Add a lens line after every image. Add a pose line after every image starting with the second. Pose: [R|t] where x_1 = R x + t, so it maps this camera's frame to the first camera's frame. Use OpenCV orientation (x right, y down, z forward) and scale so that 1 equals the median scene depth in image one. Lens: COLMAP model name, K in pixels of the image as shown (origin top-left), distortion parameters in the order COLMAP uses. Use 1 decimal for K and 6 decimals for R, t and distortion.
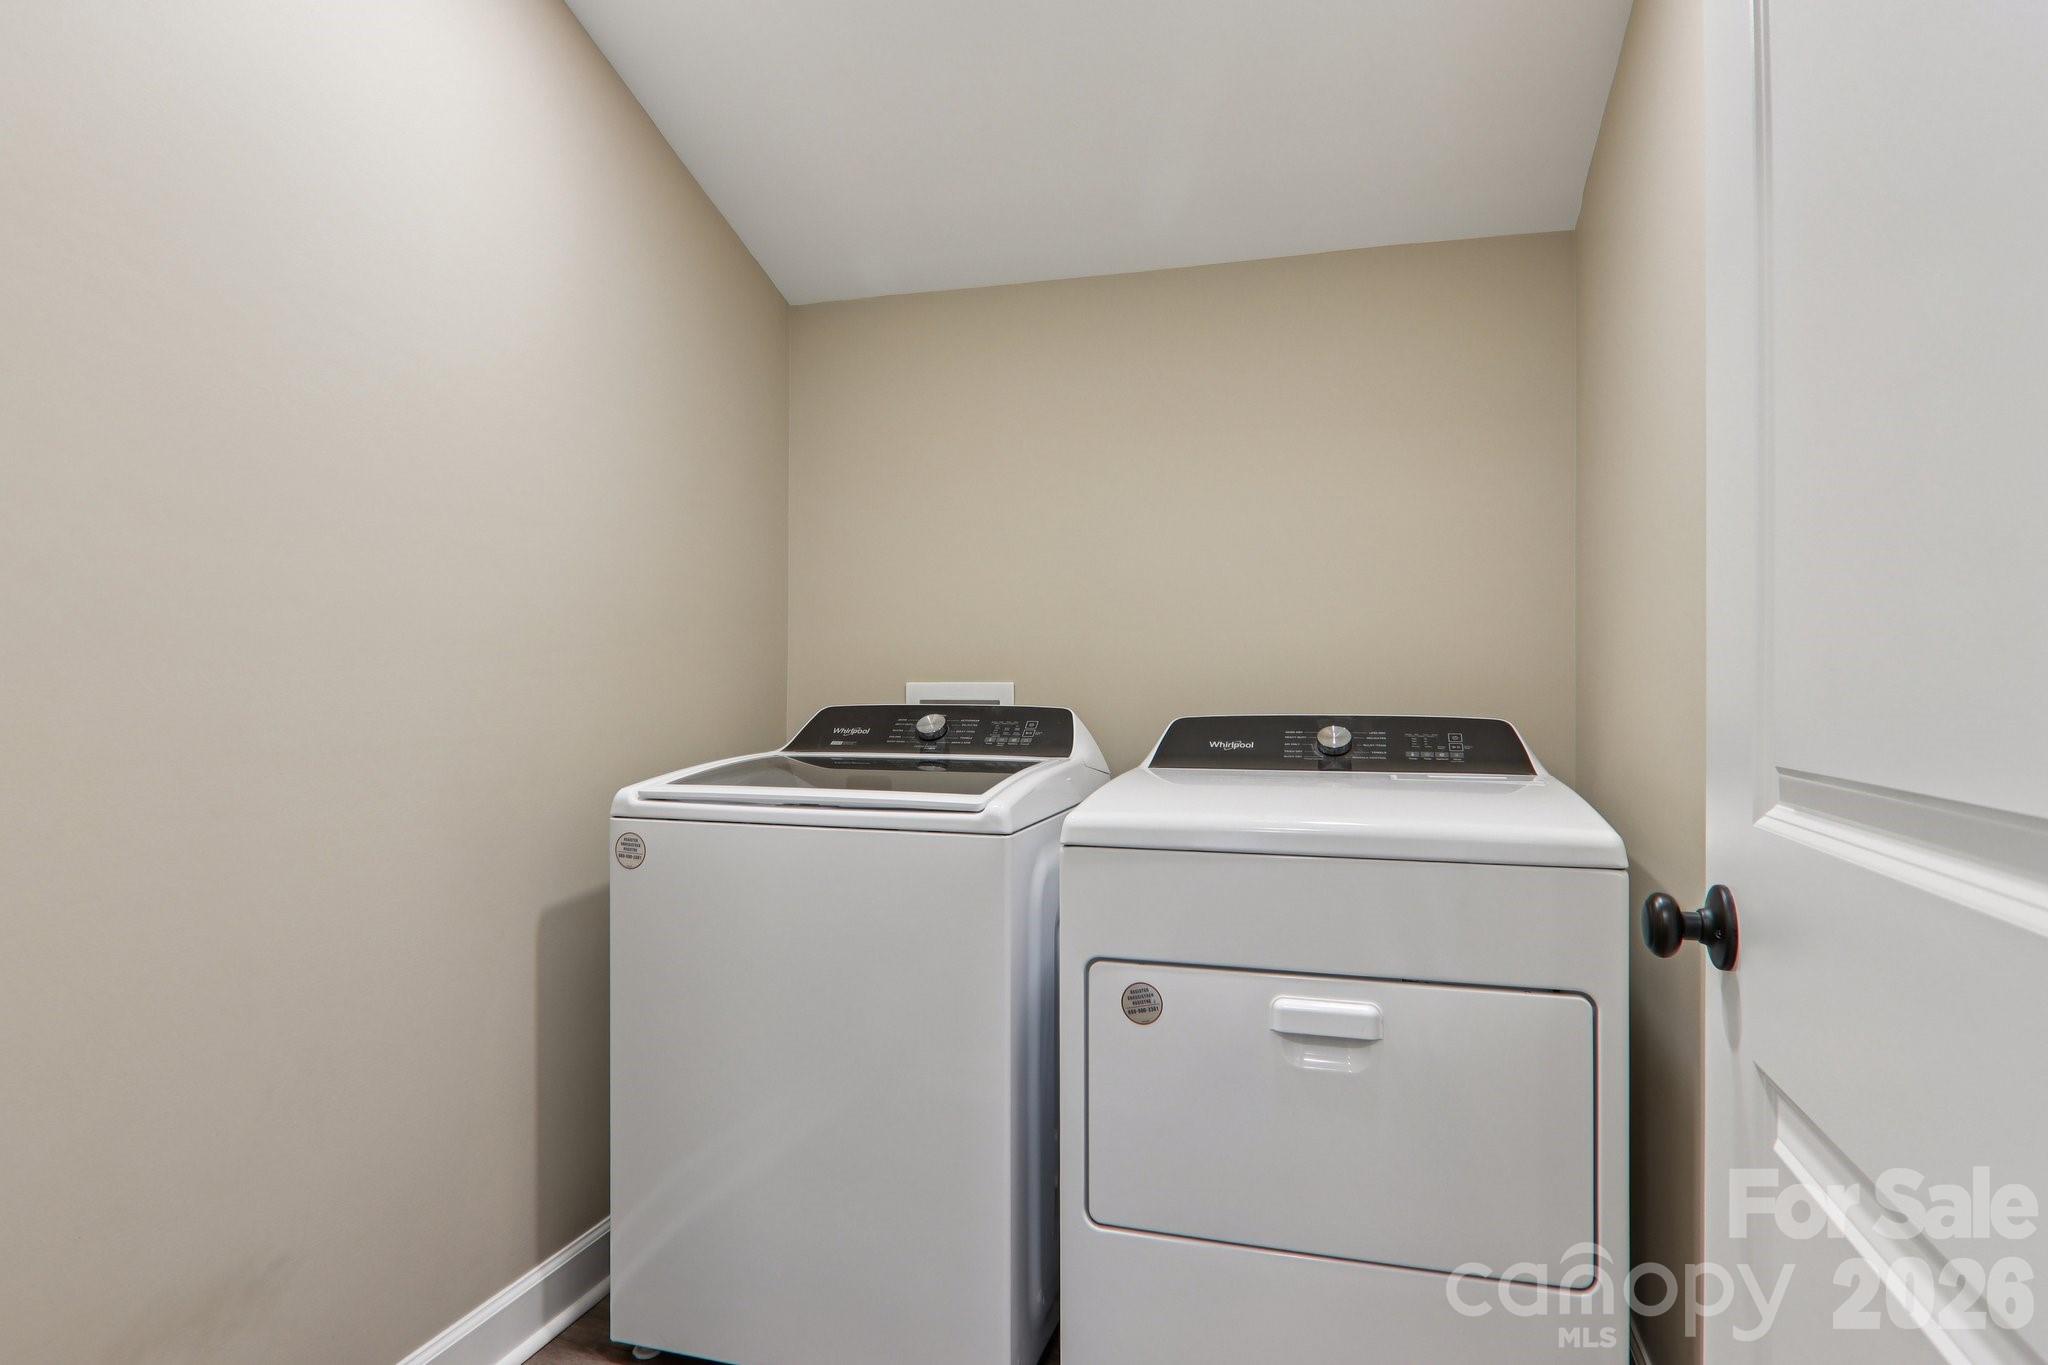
lens RADIAL K [[1160.4, 0, 1019.2], [0, 1160.4, 664.6], [0, 0, 1]] dist [0.004783, -0.020774]
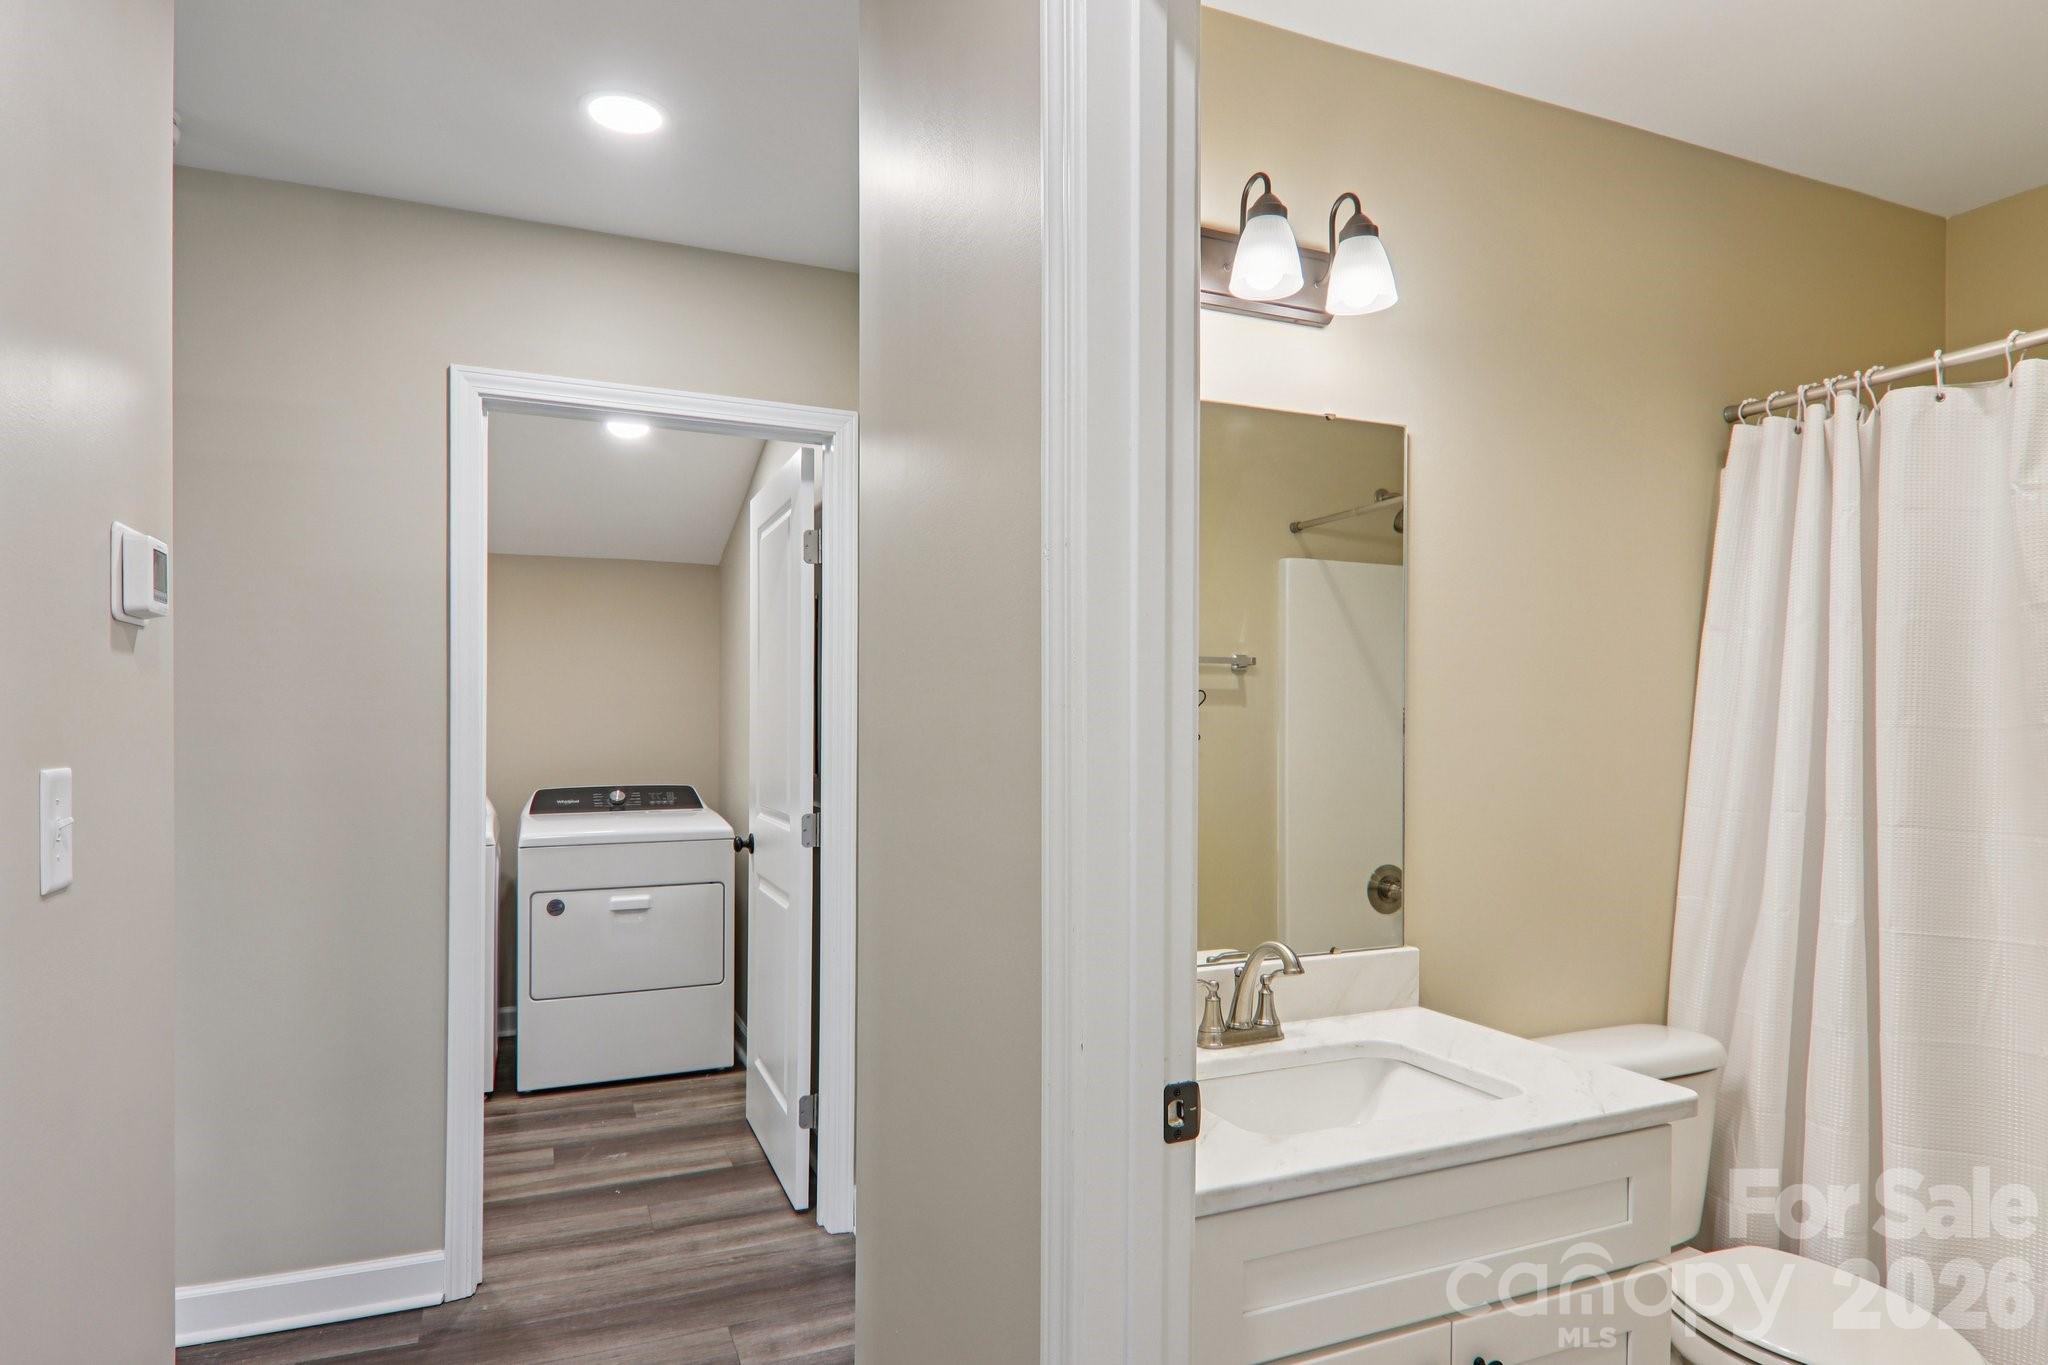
lens RADIAL K [[1160.4, 0, 1032.8], [0, 1160.4, 720.5], [0, 0, 1]] dist [0.004783, -0.020774]
pose [[0.755976, -0.002135, 0.654596, -0.669162], [-0.008980, 0.999867, 0.013632, -0.137346], [-0.654538, -0.016184, 0.755856, -1.383664]]
